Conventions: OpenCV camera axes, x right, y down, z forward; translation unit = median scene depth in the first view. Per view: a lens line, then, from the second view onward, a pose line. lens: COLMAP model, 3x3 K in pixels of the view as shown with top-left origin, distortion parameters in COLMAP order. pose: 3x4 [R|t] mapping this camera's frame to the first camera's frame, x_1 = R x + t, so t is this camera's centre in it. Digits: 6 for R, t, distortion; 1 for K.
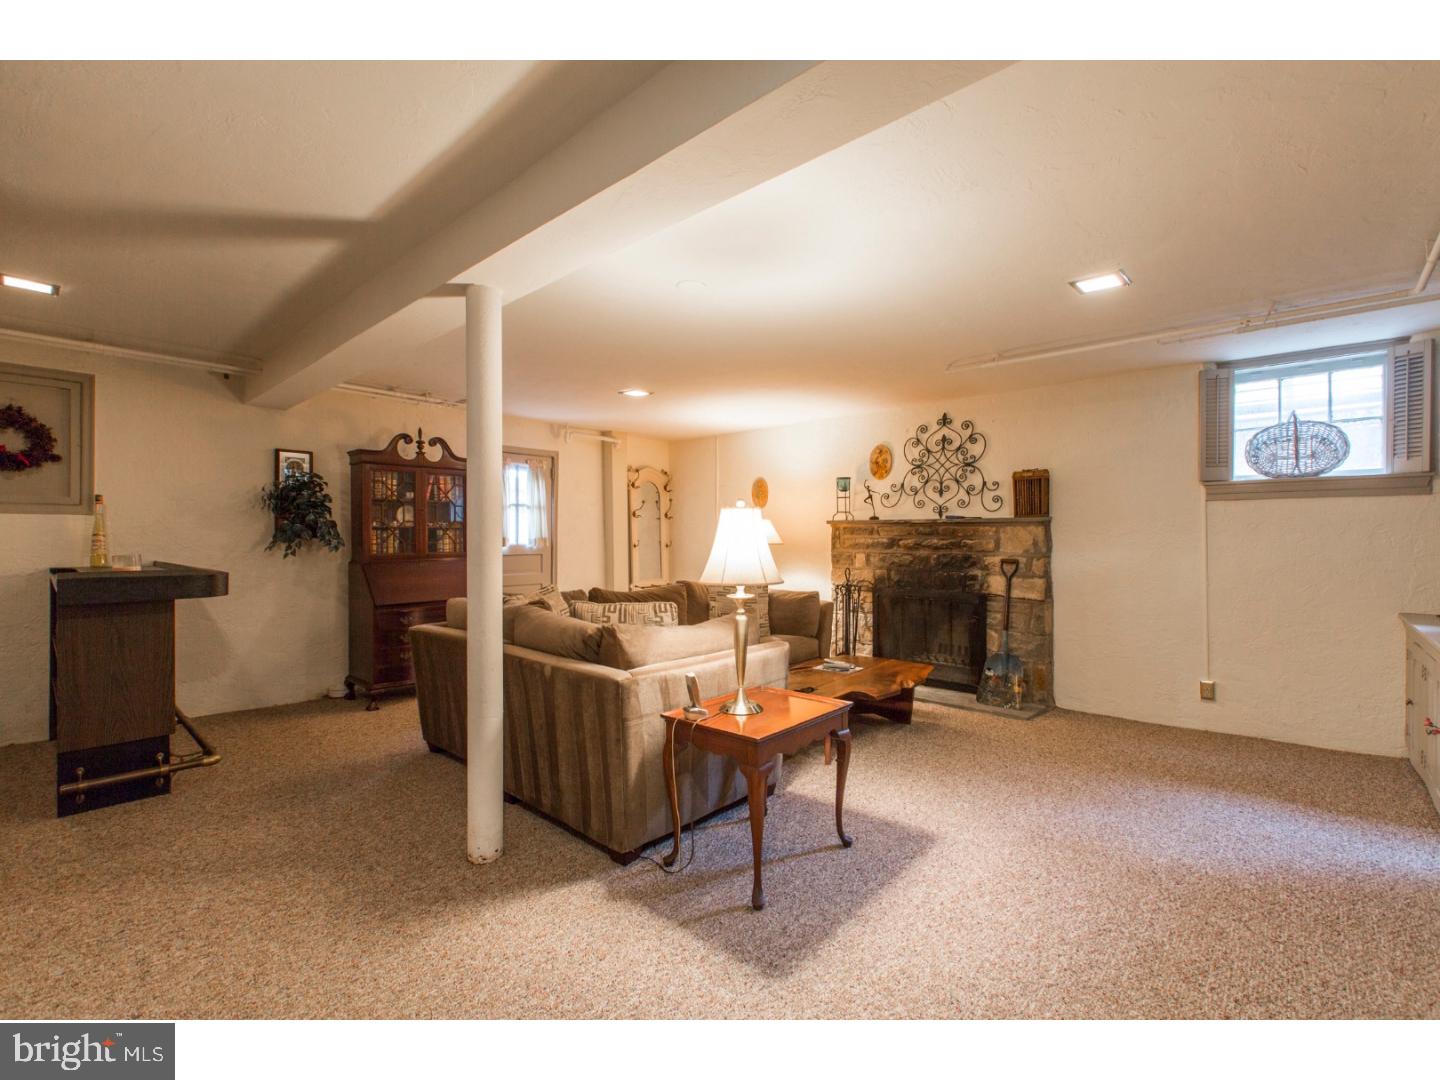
lens RADIAL K [[636.5, 0, 723.4], [0, 636.5, 537.6], [0, 0, 1]] dist [-0.001121, 0.000214]
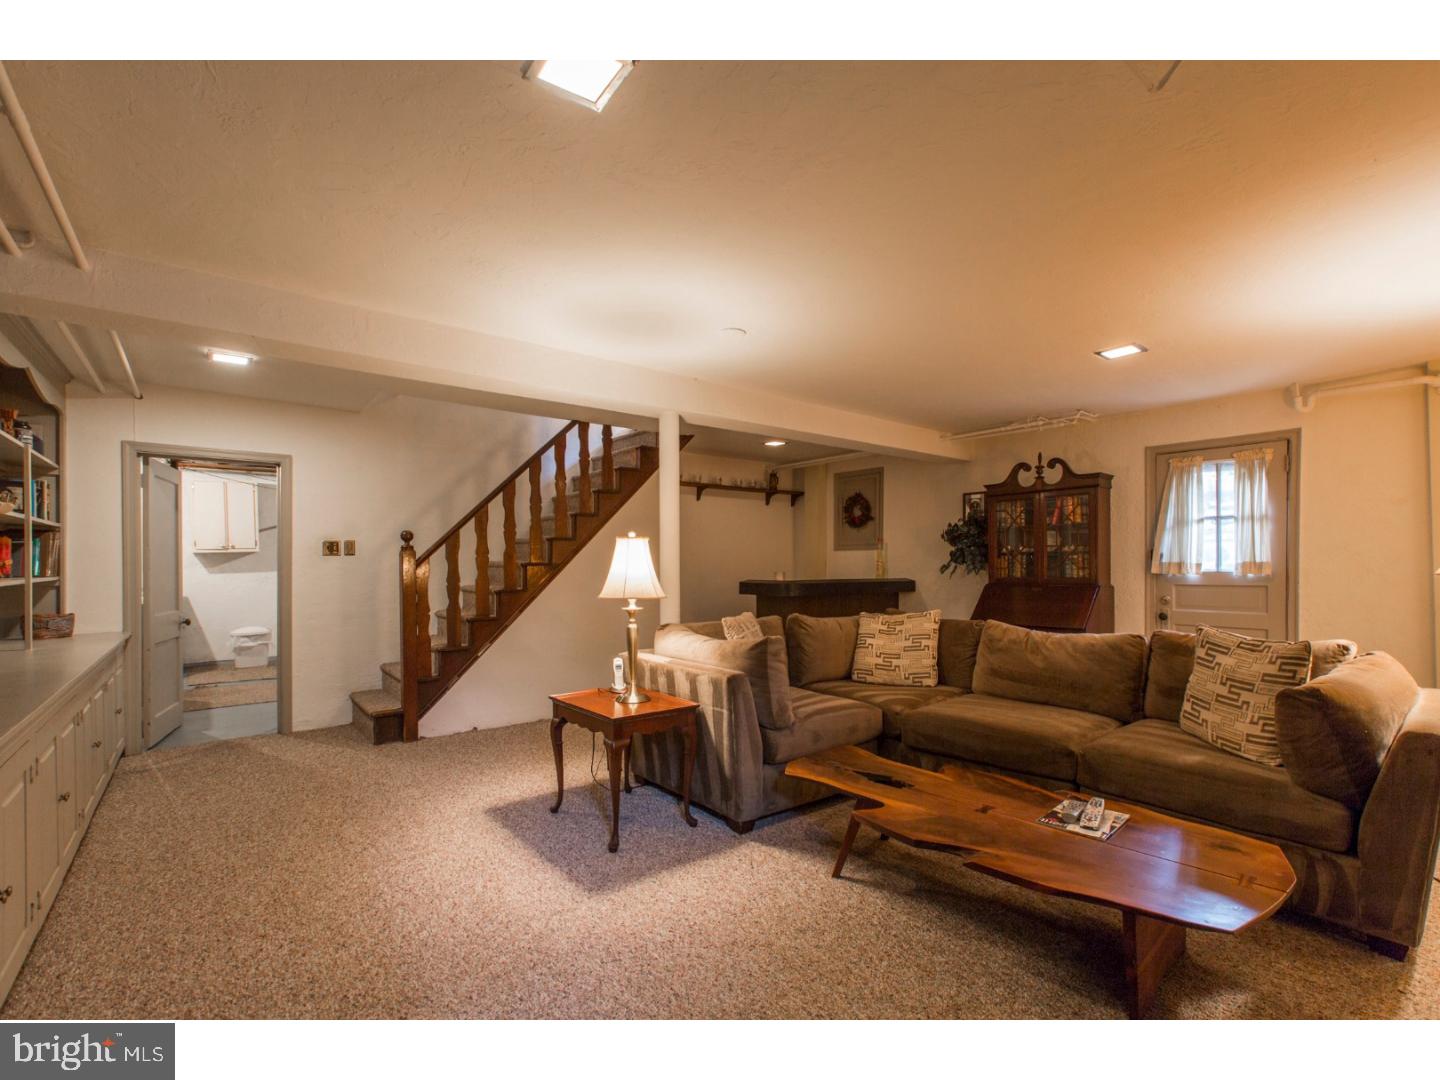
lens RADIAL K [[652.5, 0, 720.2], [0, 652.5, 565.0], [0, 0, 1]] dist [-0.000236, -0.000093]
pose [[-0.158191, -0.001540, -0.987407, 0.709341], [0.001043, 0.999998, -0.001727, 0.005826], [0.987408, -0.001303, -0.158189, 0.771986]]
